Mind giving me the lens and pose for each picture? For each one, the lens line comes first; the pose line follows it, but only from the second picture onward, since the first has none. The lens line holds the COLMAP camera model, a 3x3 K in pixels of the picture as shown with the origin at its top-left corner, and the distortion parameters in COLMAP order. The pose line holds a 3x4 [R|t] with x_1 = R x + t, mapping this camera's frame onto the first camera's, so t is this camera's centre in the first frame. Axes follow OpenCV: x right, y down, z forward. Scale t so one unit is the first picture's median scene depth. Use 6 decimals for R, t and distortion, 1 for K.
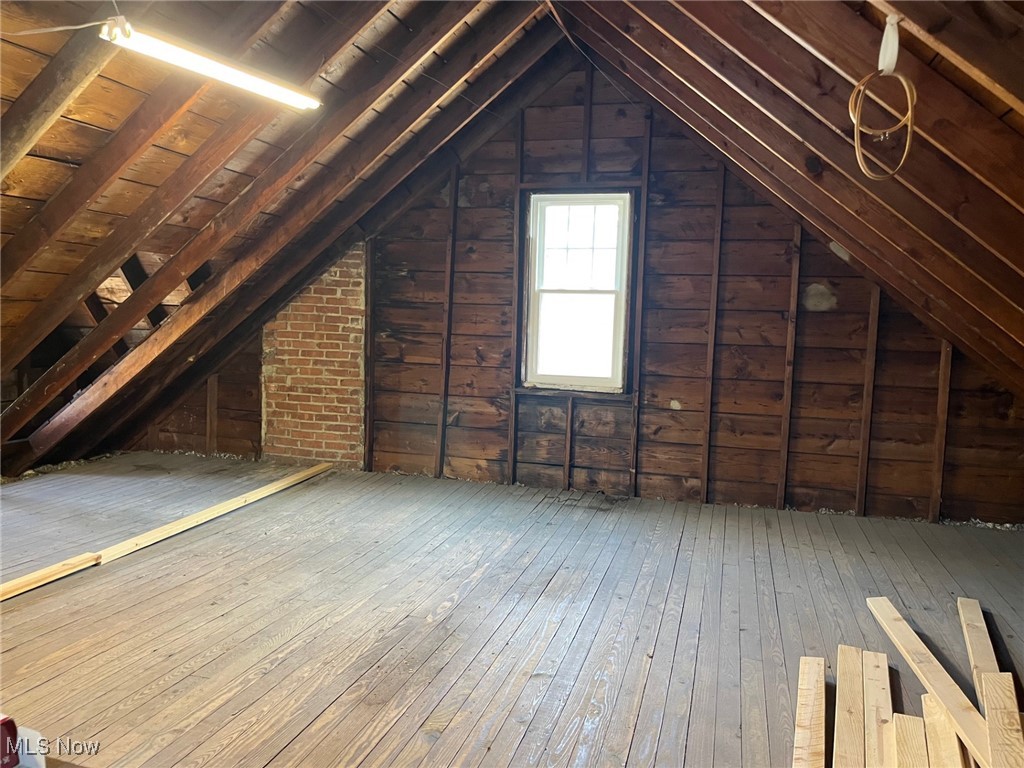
lens RADIAL K [[798.6, 0, 512.0], [0, 798.6, 384.0], [0, 0, 1]] dist [0.042950, -0.003208]
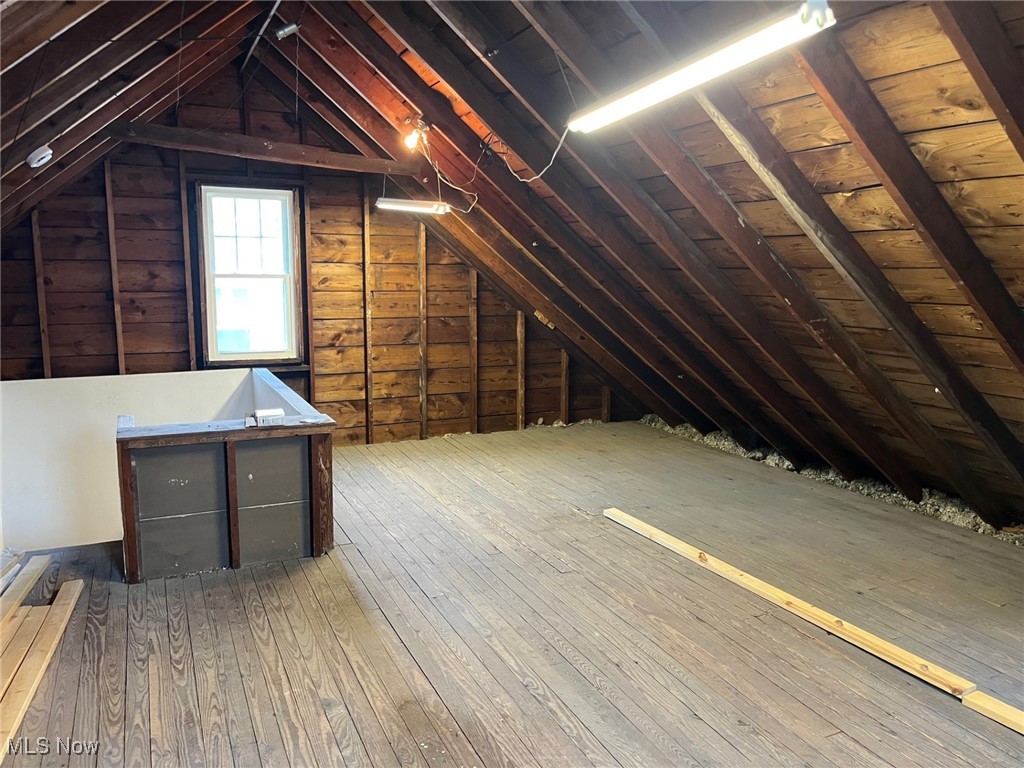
lens RADIAL K [[798.6, 0, 512.0], [0, 798.6, 384.0], [0, 0, 1]] dist [0.042950, -0.003208]
pose [[-0.762739, 0.059493, -0.643965, 0.364599], [-0.083142, 0.978475, 0.188874, -0.229862], [0.641340, 0.197602, -0.741374, 1.655591]]
